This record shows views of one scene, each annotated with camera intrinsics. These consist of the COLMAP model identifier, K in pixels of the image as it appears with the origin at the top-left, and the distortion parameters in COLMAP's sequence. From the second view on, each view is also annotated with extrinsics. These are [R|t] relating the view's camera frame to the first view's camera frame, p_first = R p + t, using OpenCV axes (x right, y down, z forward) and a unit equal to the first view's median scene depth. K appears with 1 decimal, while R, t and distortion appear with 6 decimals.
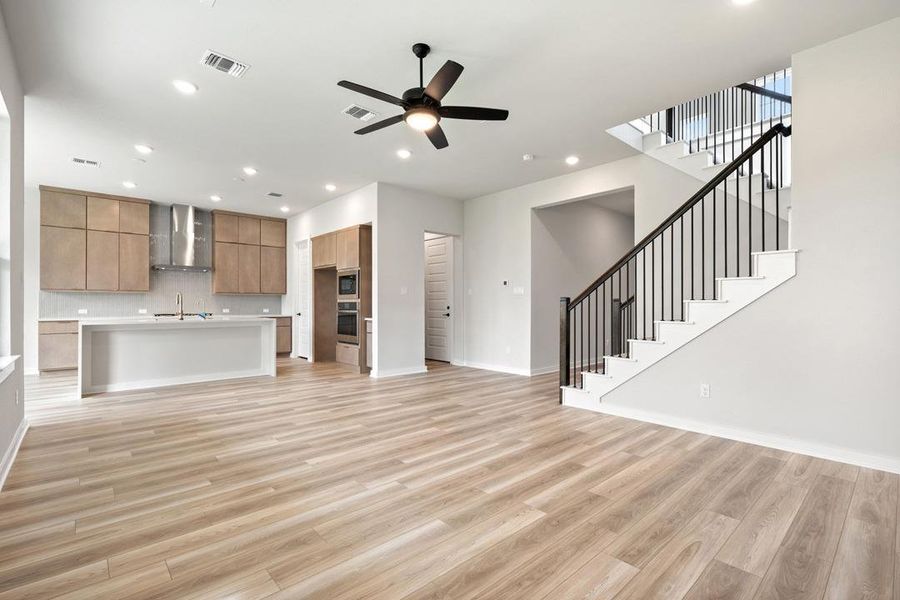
lens RADIAL K [[412.4, 0, 455.9], [0, 412.4, 302.5], [0, 0, 1]] dist [-0.005772, 0.001748]
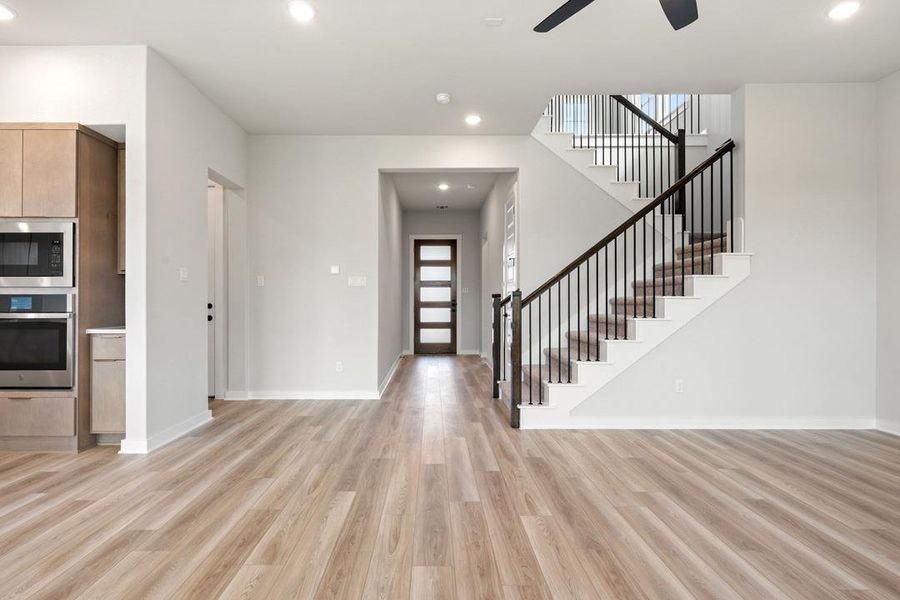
lens RADIAL K [[453.1, 0, 438.9], [0, 453.1, 296.2], [0, 0, 1]] dist [0.003108, 0.000071]
pose [[0.675774, 0.008760, 0.737057, -0.351282], [-0.003486, 0.999956, -0.008689, 0.003785], [-0.737100, 0.003302, 0.675775, 0.391810]]
